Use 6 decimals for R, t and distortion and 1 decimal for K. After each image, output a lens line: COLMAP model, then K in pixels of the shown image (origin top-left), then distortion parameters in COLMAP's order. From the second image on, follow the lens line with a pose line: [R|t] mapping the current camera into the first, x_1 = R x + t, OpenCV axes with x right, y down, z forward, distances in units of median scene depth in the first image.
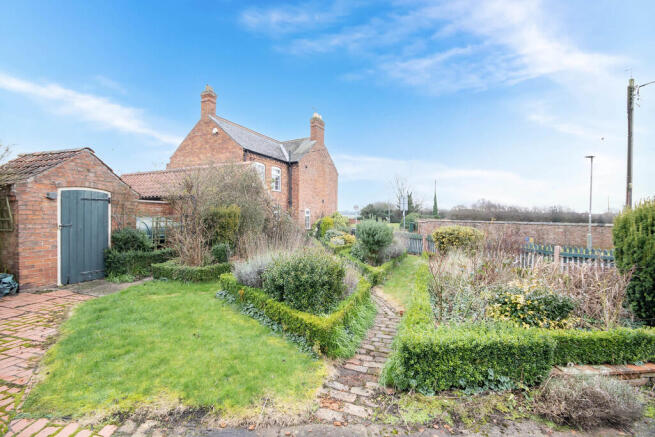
lens RADIAL K [[288.5, 0, 327.5], [0, 288.5, 218.5], [0, 0, 1]] dist [-0.009594, -0.000204]
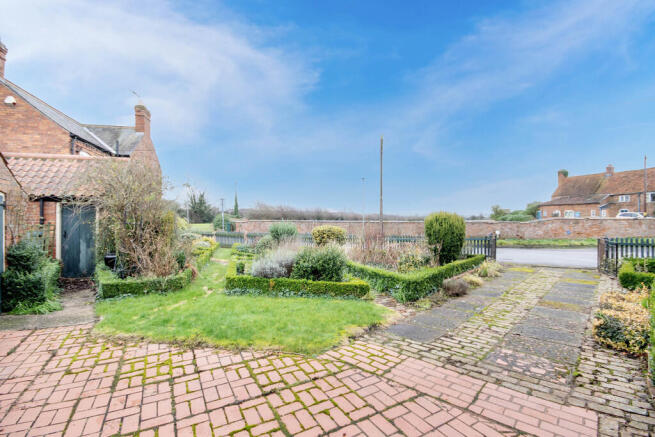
lens RADIAL K [[288.5, 0, 327.5], [0, 288.5, 218.5], [0, 0, 1]] dist [-0.009594, -0.000204]
pose [[0.735971, -0.015039, 0.676846, -0.332107], [0.012822, 0.999884, 0.008274, -0.012645], [-0.676891, 0.002589, 0.736078, -0.037279]]
